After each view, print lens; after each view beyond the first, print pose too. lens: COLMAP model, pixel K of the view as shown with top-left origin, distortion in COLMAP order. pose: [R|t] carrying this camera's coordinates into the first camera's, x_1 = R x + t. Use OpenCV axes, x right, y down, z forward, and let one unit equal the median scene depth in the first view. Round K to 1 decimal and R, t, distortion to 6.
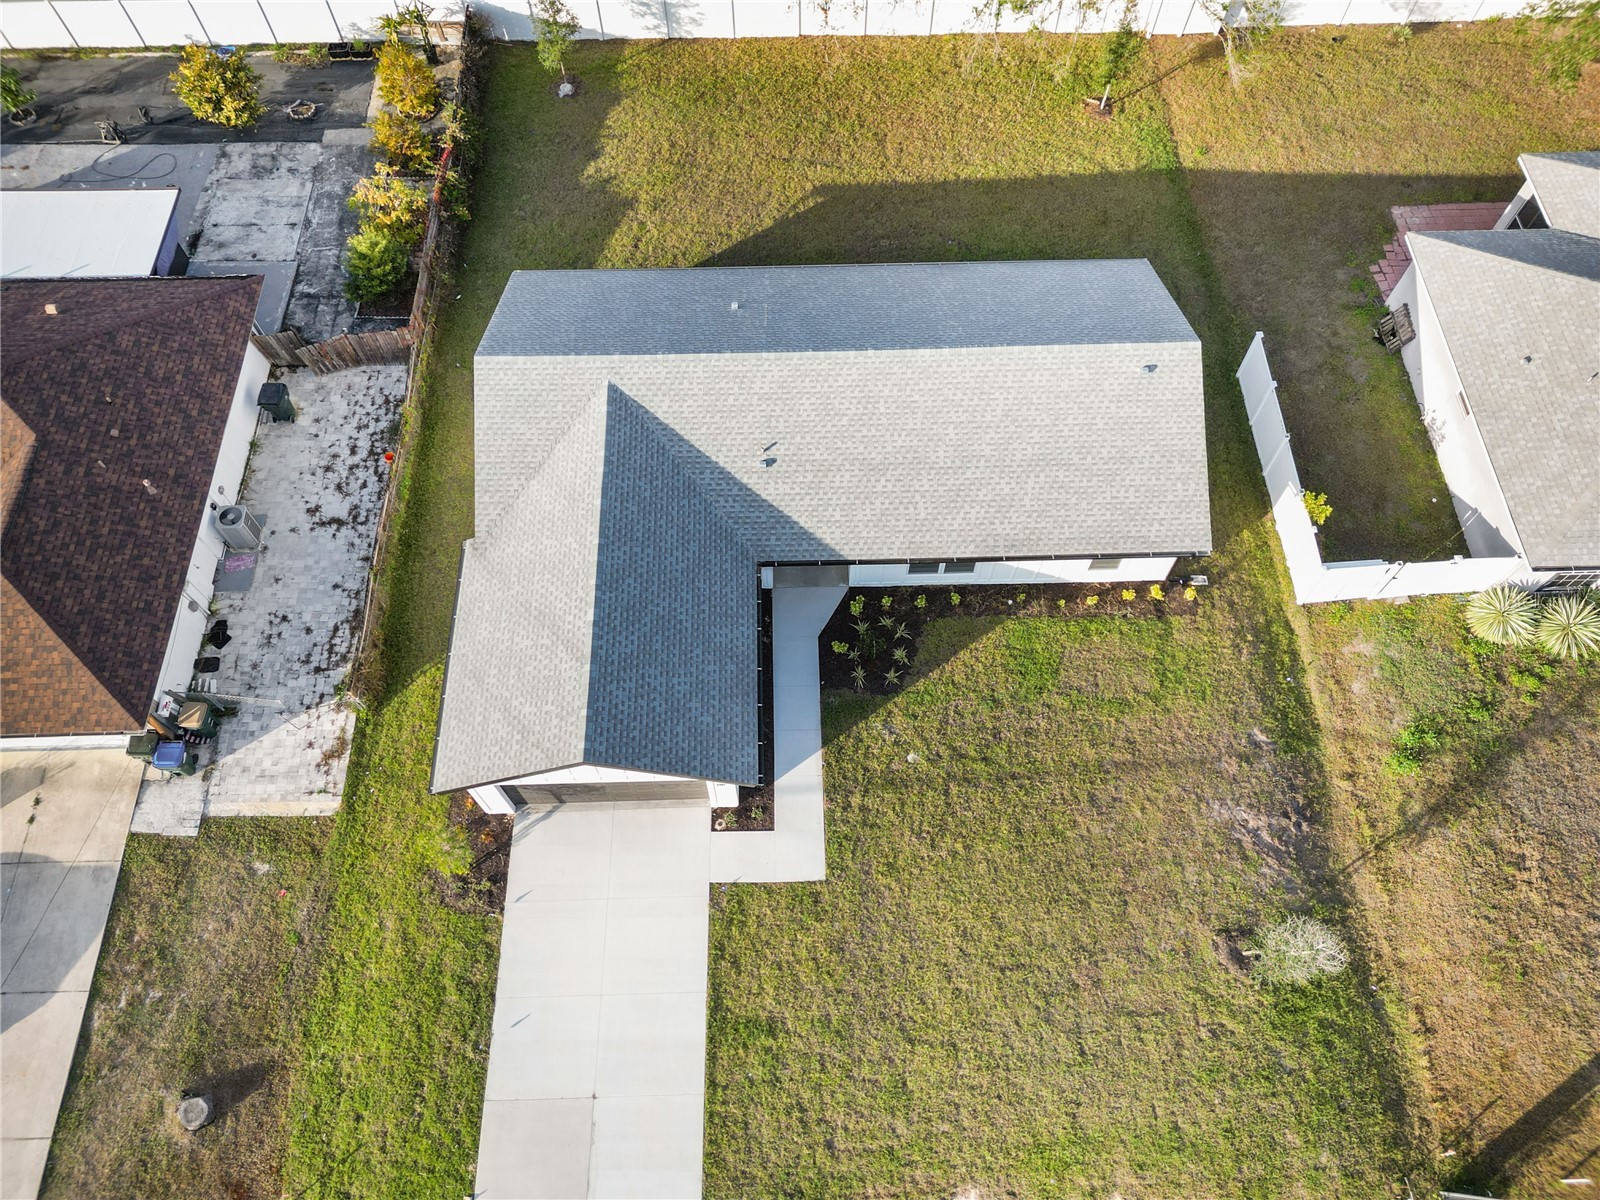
lens RADIAL K [[1122.9, 0, 798.1], [0, 1122.9, 595.3], [0, 0, 1]] dist [0.065096, -0.061698]
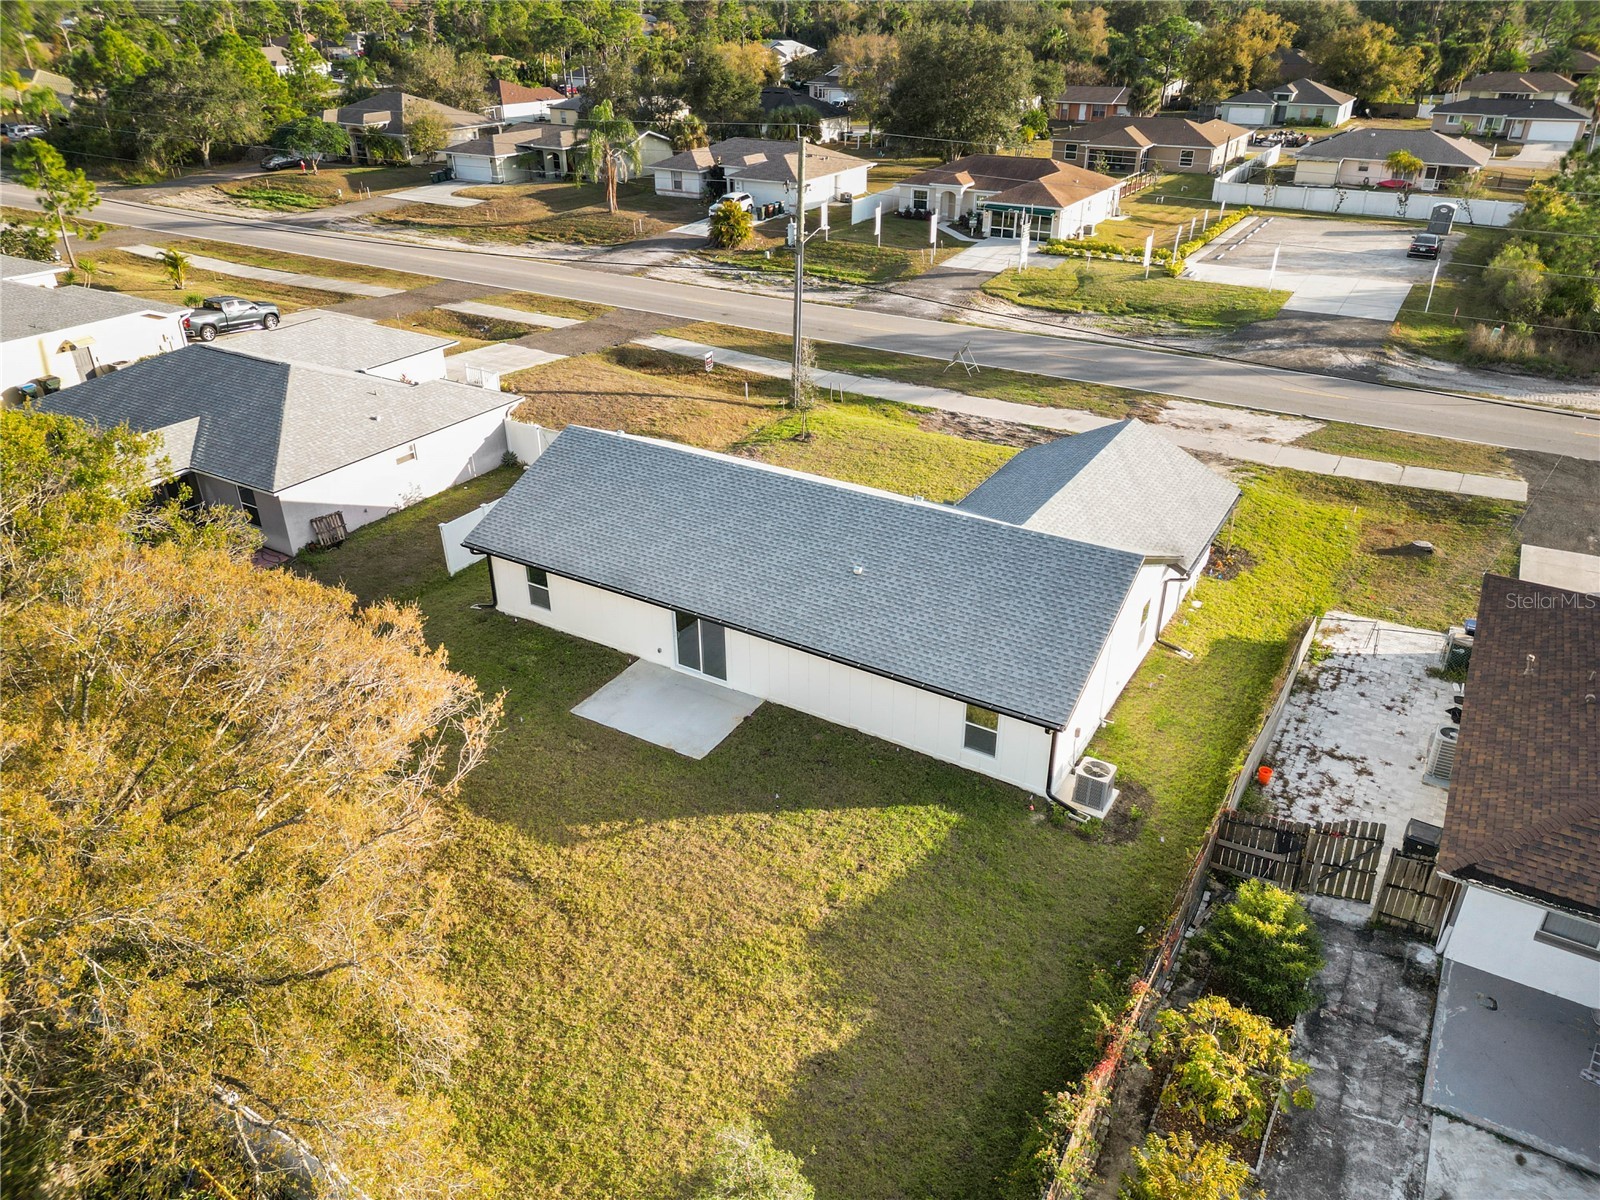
lens RADIAL K [[1122.9, 0, 798.1], [0, 1122.9, 595.3], [0, 0, 1]] dist [0.065096, -0.061698]
pose [[-0.843951, -0.245014, 0.477195, -0.509123], [0.477406, 0.062572, 0.876452, -1.199075], [-0.244602, 0.967498, 0.064163, 1.054583]]
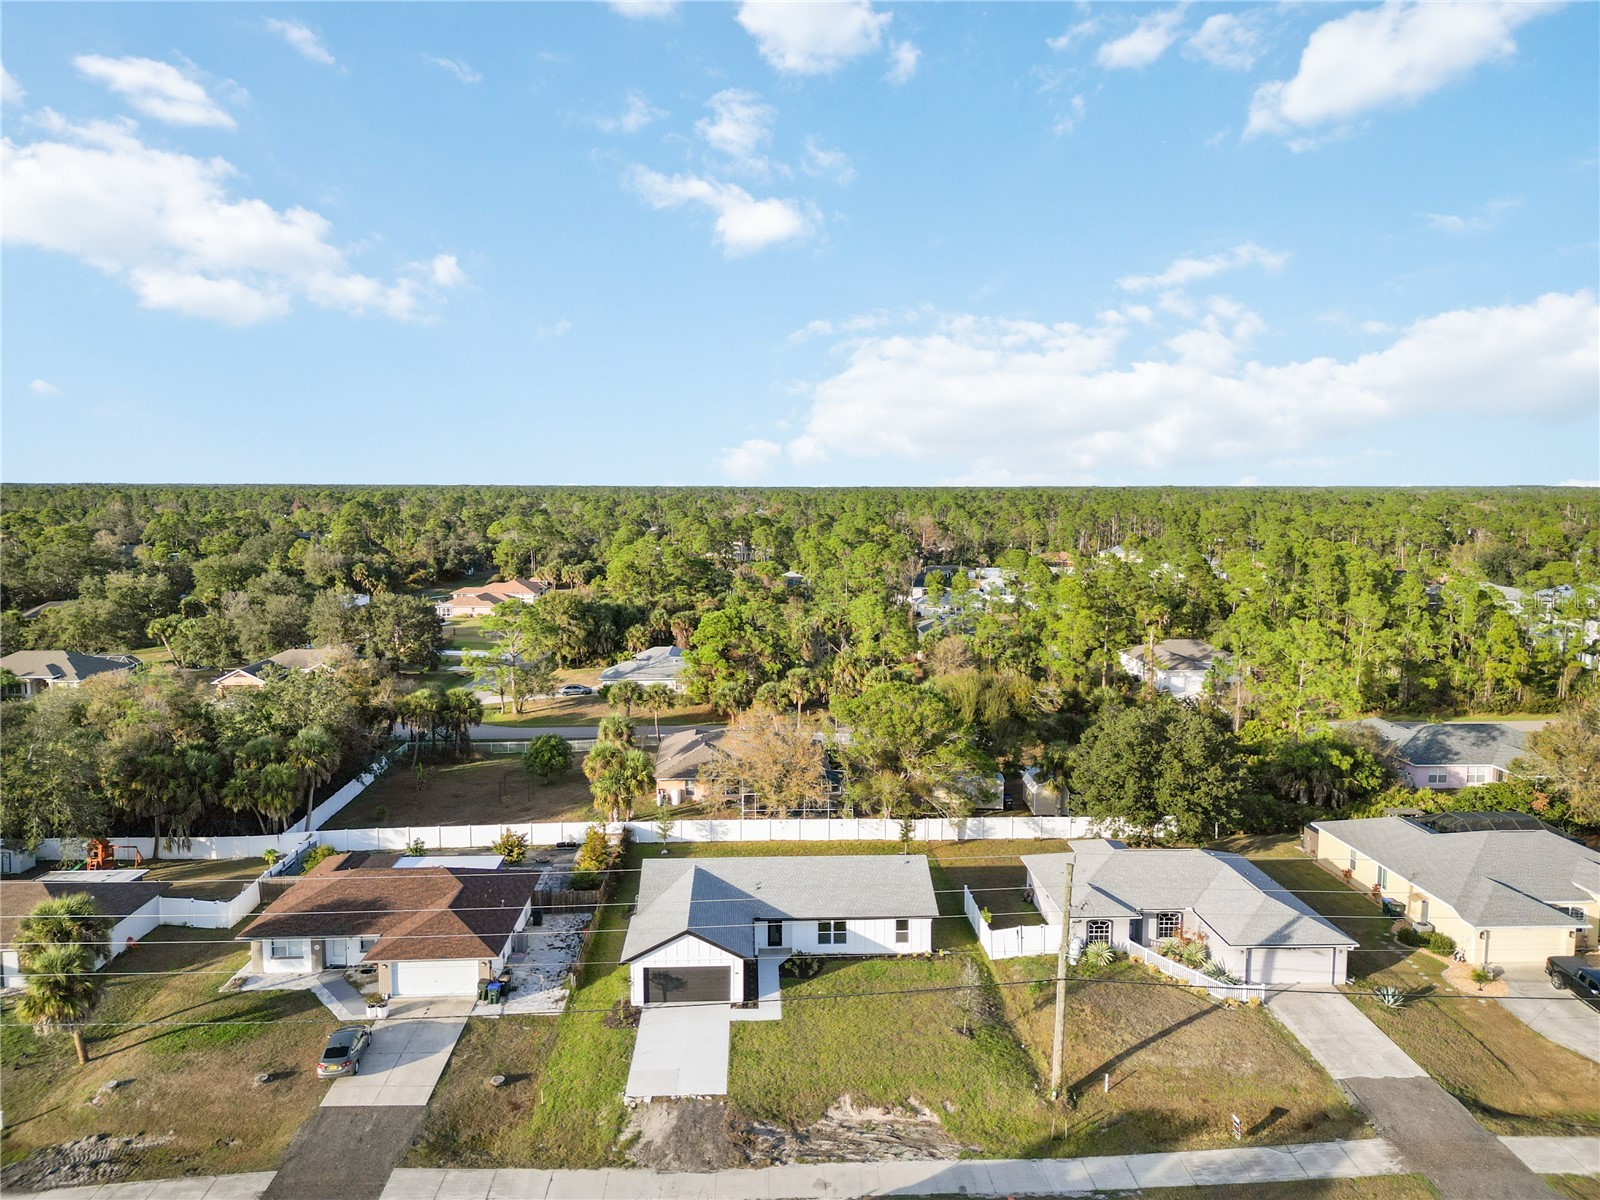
lens RADIAL K [[1123.7, 0, 798.8], [0, 1123.7, 576.2], [0, 0, 1]] dist [0.097768, -0.171171]
pose [[0.999640, 0.006604, 0.026006, -0.006031], [0.018290, 0.541430, -0.840547, 1.613357], [-0.019632, 0.840720, 0.541115, -0.933612]]
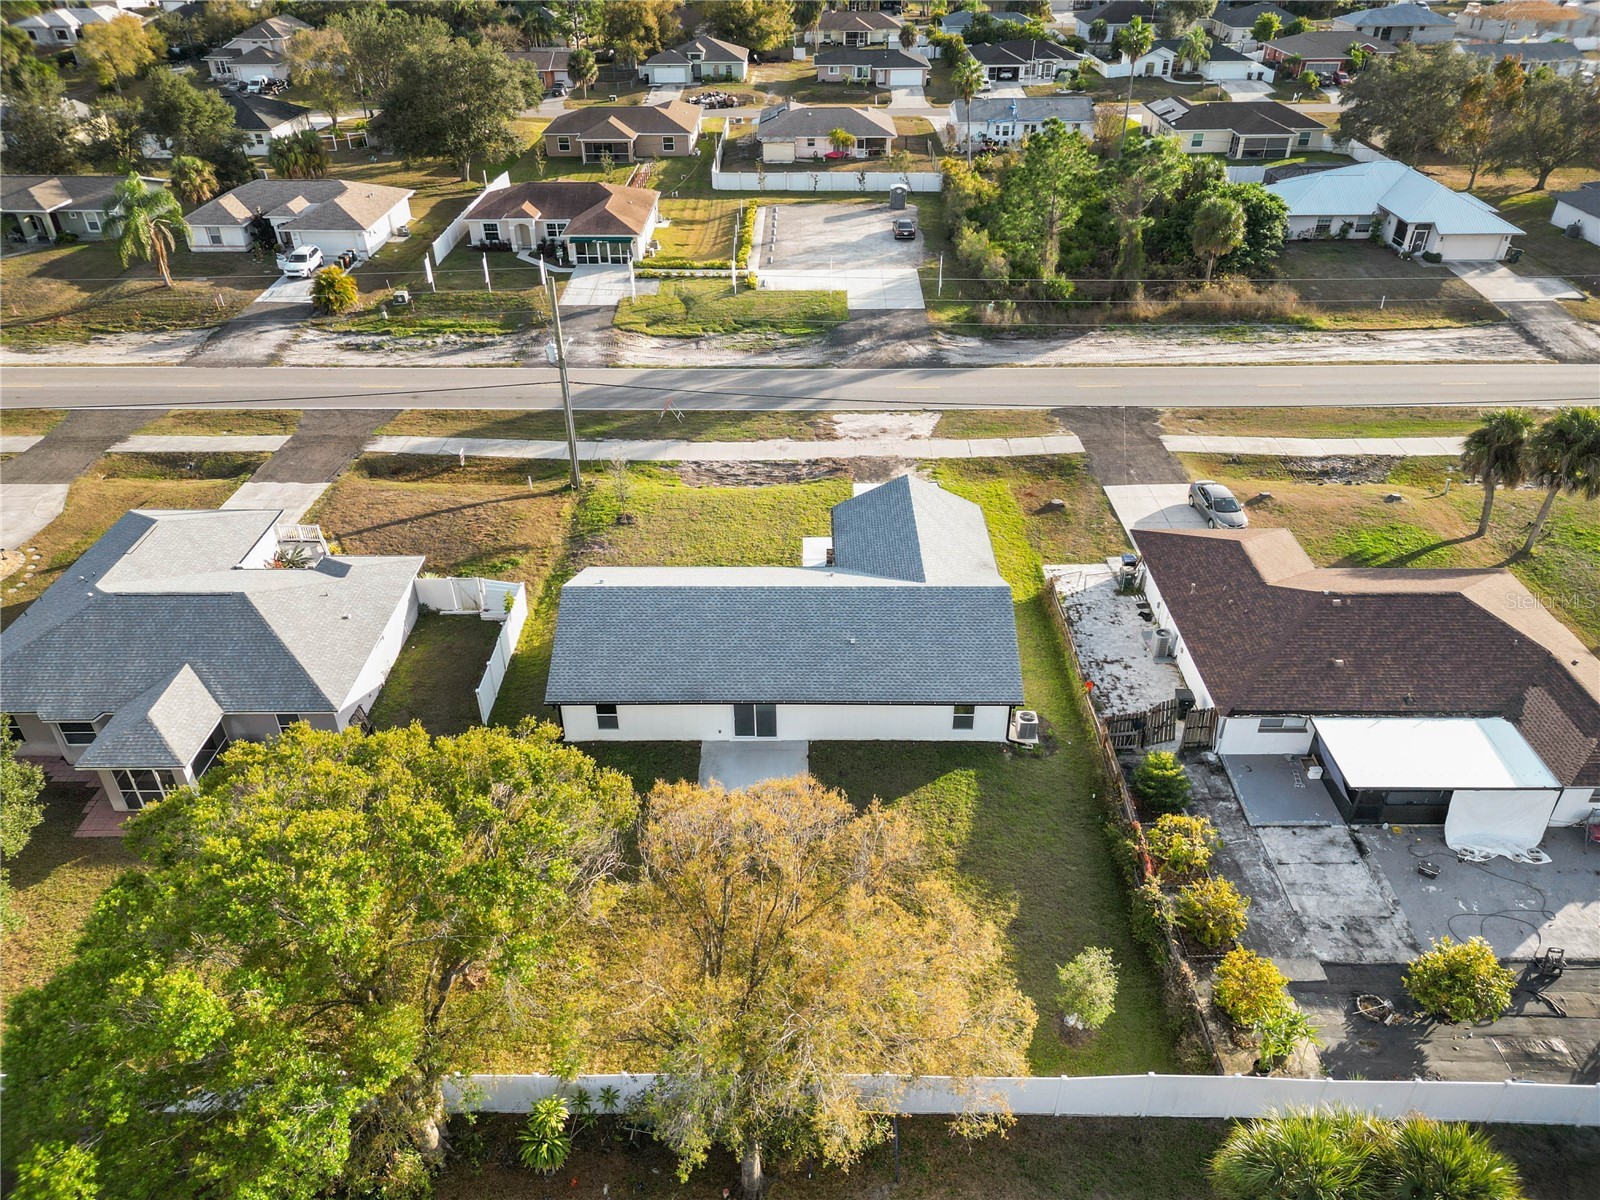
lens RADIAL K [[1122.9, 0, 798.1], [0, 1122.9, 595.3], [0, 0, 1]] dist [0.065096, -0.061698]
pose [[-0.999484, -0.005001, 0.031736, -0.034520], [0.032057, -0.089805, 0.995443, -1.837038], [-0.002128, 0.995947, 0.089919, 0.879265]]
